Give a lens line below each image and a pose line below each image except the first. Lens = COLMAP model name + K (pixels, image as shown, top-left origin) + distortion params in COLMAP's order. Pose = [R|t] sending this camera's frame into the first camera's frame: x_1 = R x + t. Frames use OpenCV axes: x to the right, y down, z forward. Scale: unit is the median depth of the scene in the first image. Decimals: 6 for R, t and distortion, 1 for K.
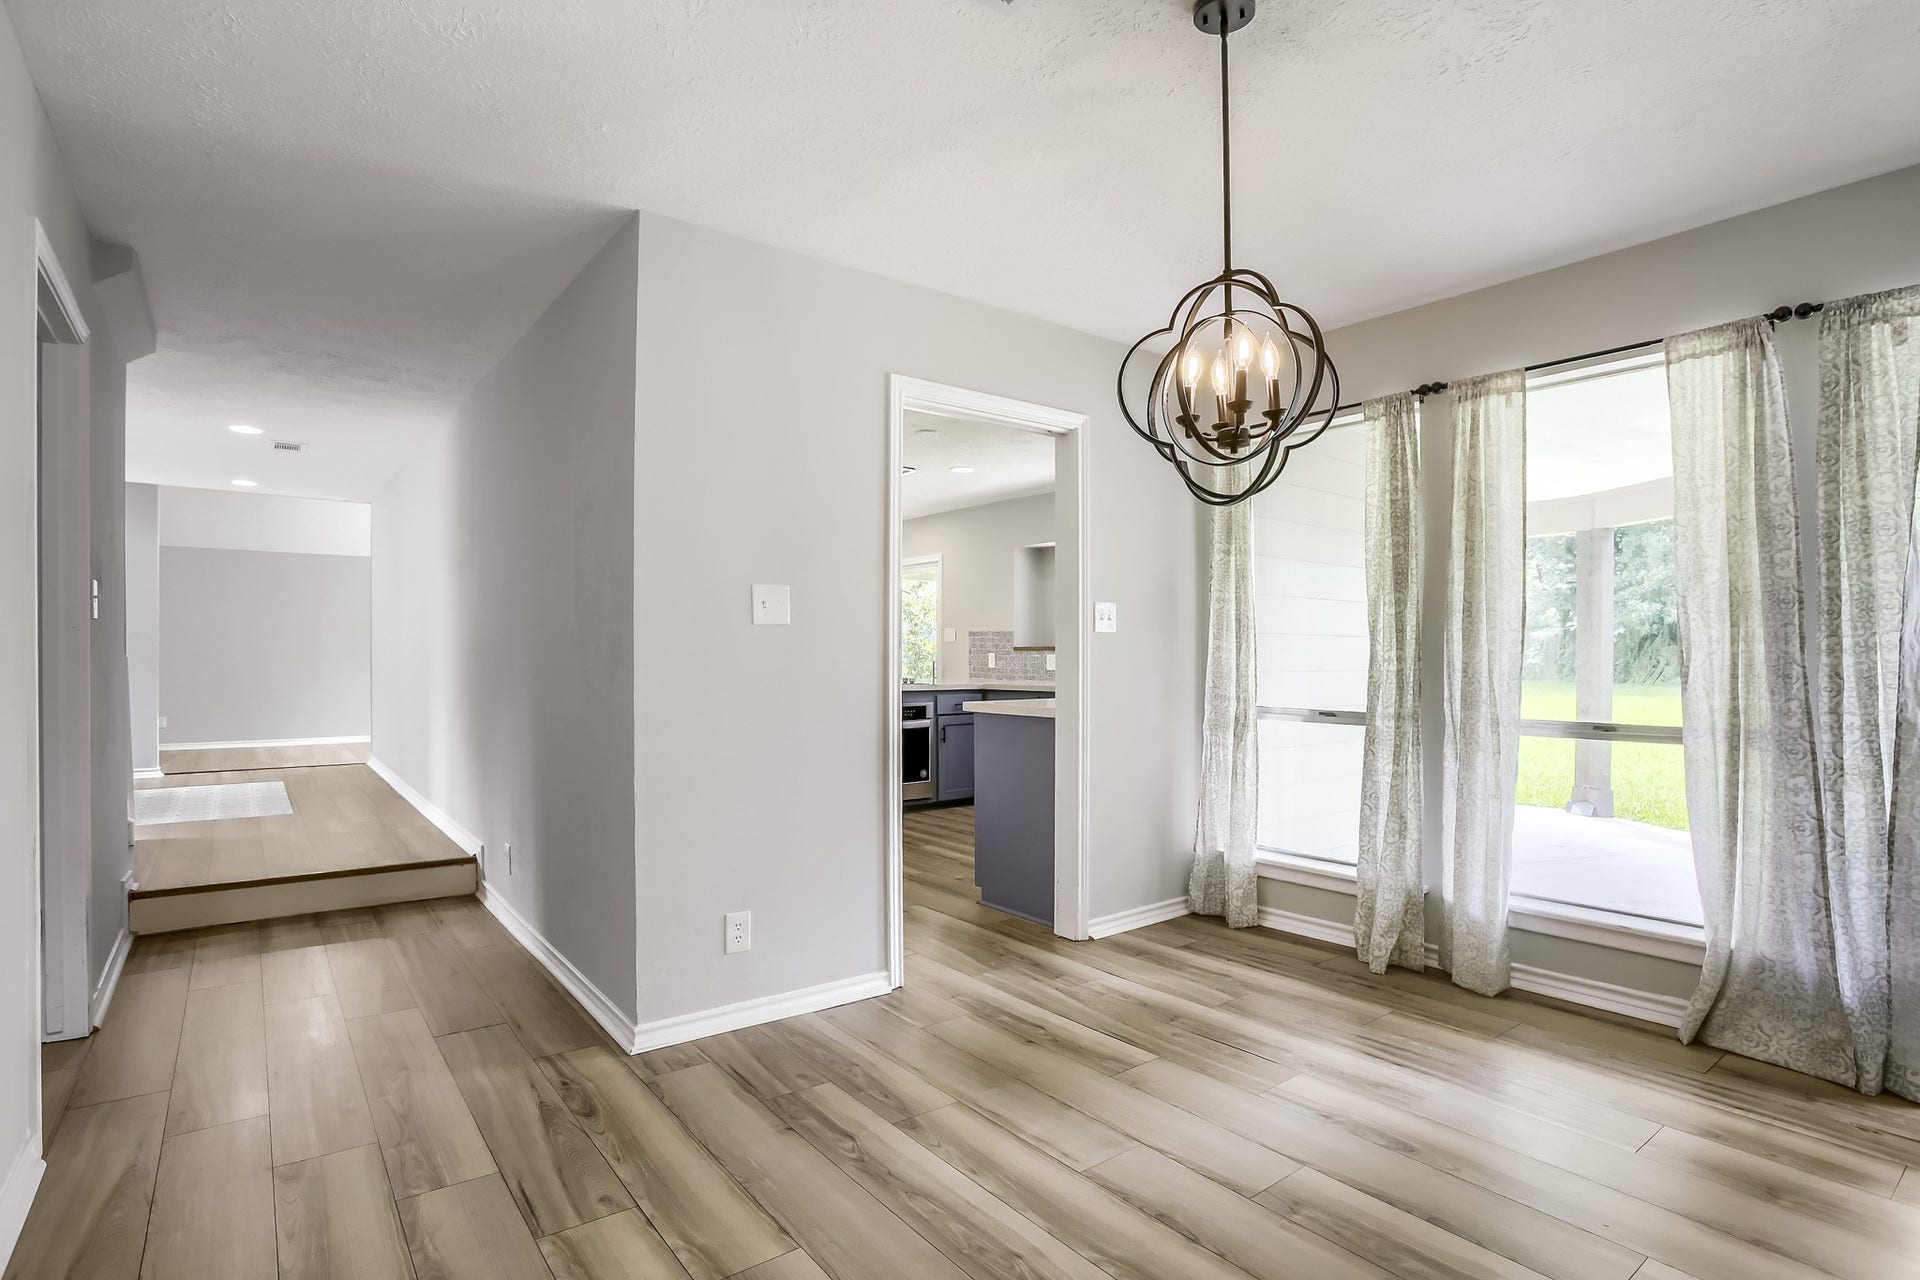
lens RADIAL K [[967.2, 0, 960.0], [0, 967.2, 640.0], [0, 0, 1]] dist [-0.052220, 0.020768]
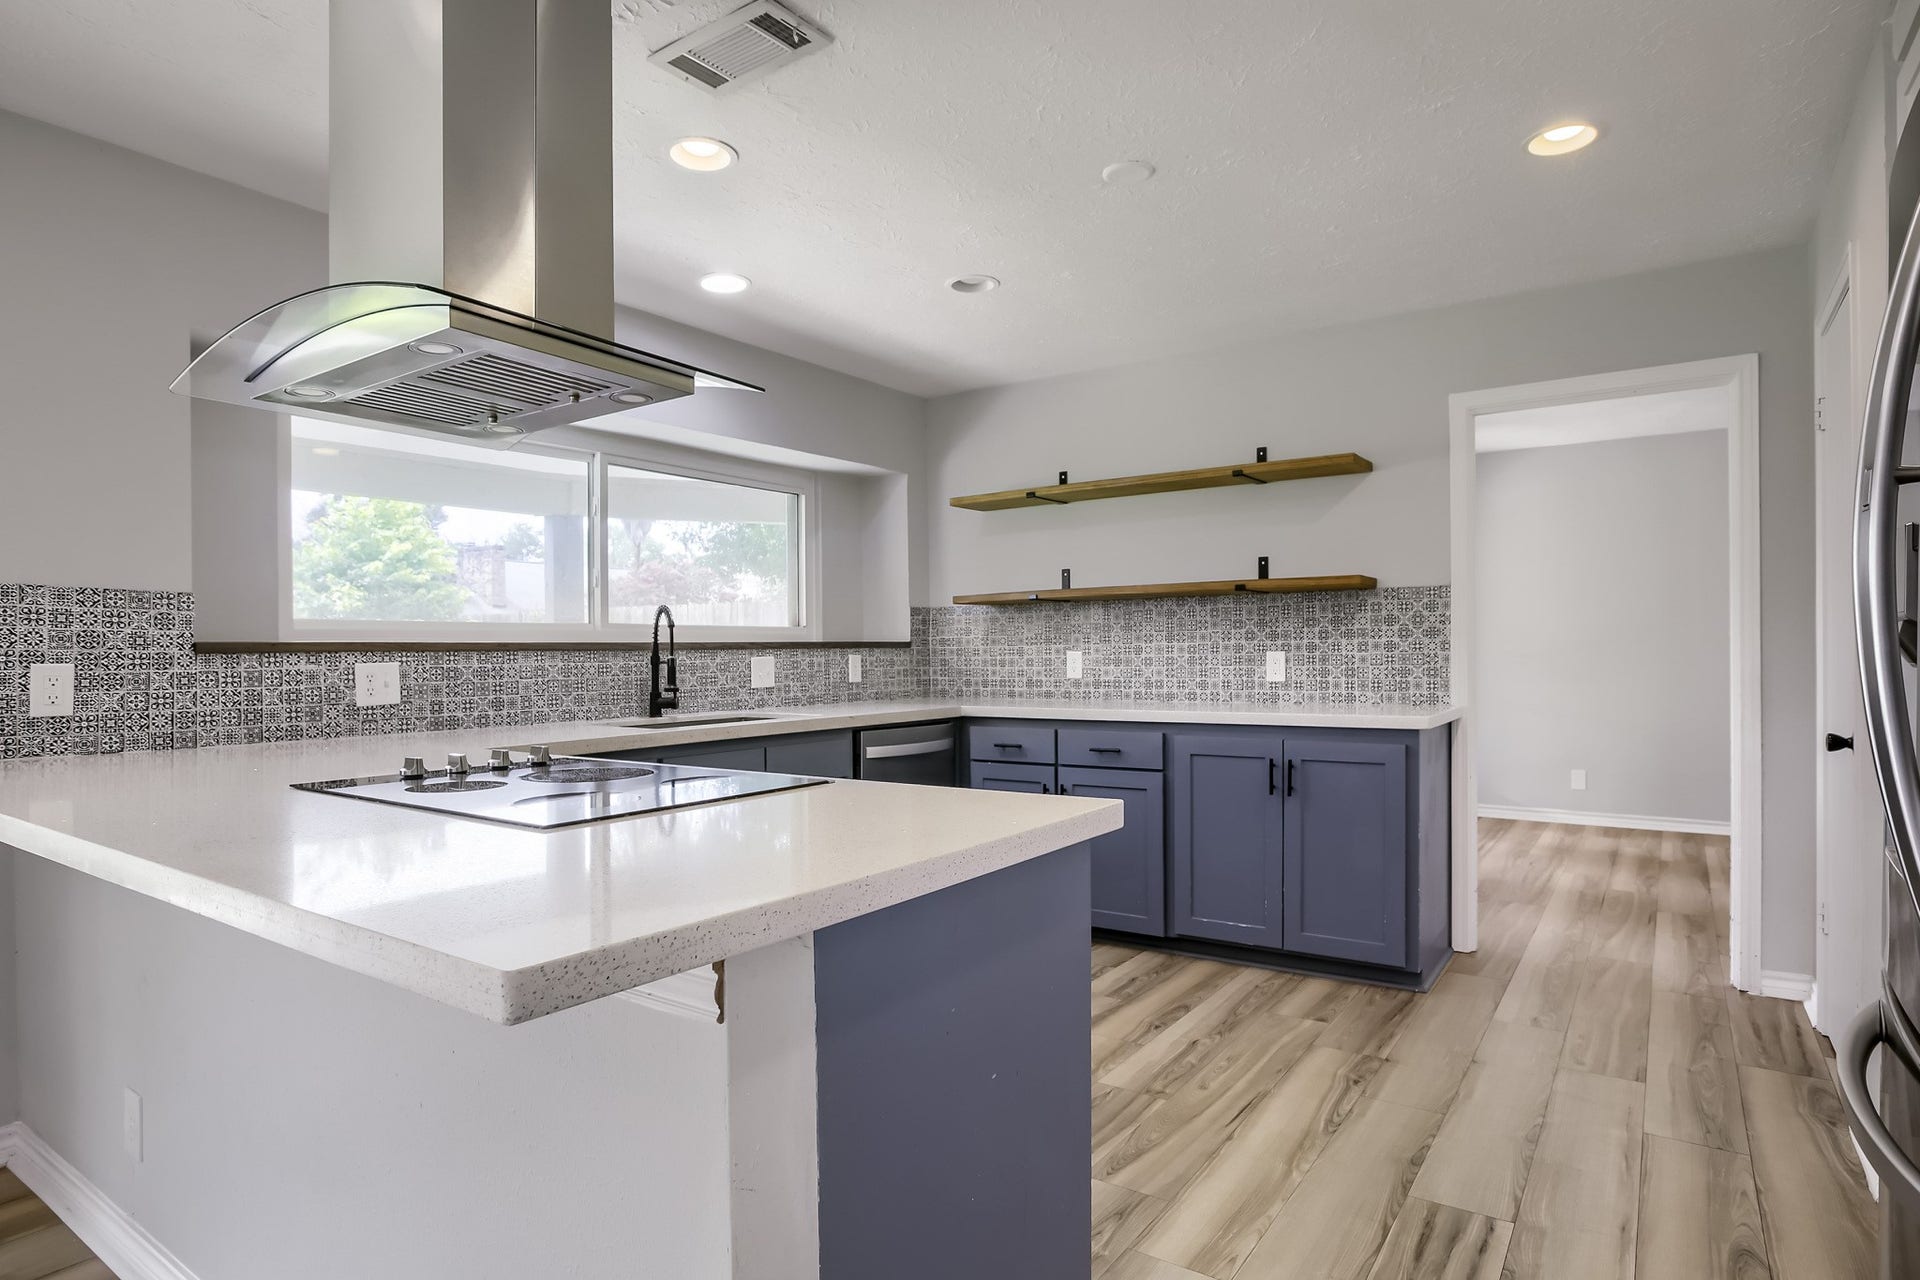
lens RADIAL K [[1049.9, 0, 960.0], [0, 1049.9, 640.0], [0, 0, 1]] dist [-0.064973, 0.000517]
pose [[-0.308151, 0.018296, 0.951162, -0.336981], [0.004469, 0.999832, -0.017785, 0.013654], [-0.951327, -0.001229, -0.308181, 0.871709]]
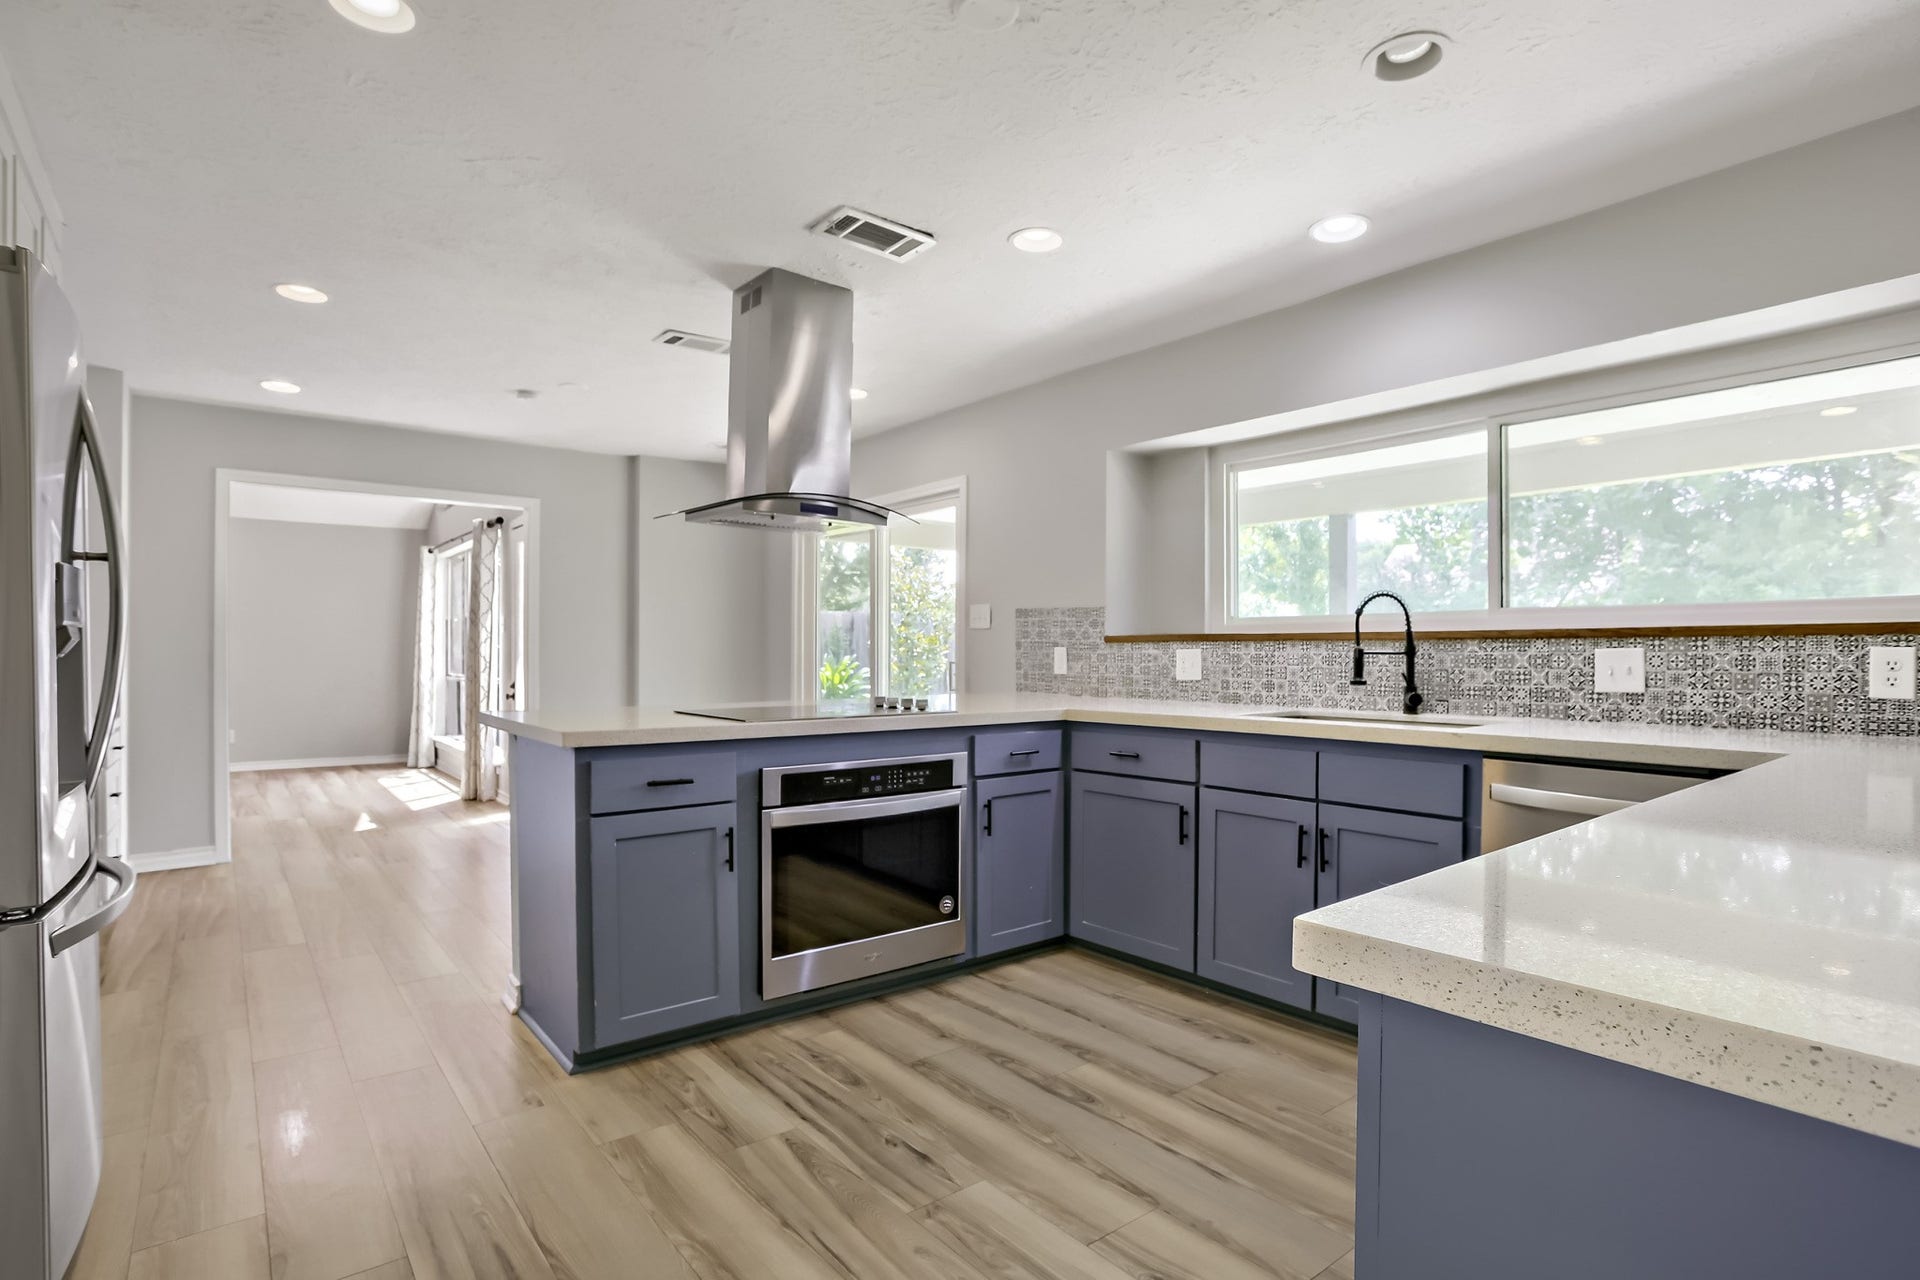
lens RADIAL K [[967.2, 0, 960.0], [0, 967.2, 640.0], [0, 0, 1]] dist [-0.052220, 0.020768]
pose [[0.999916, -0.001327, 0.012898, -0.032611], [0.001285, 0.999994, 0.003258, 0.007820], [-0.012902, -0.003241, 0.999912, 0.467868]]
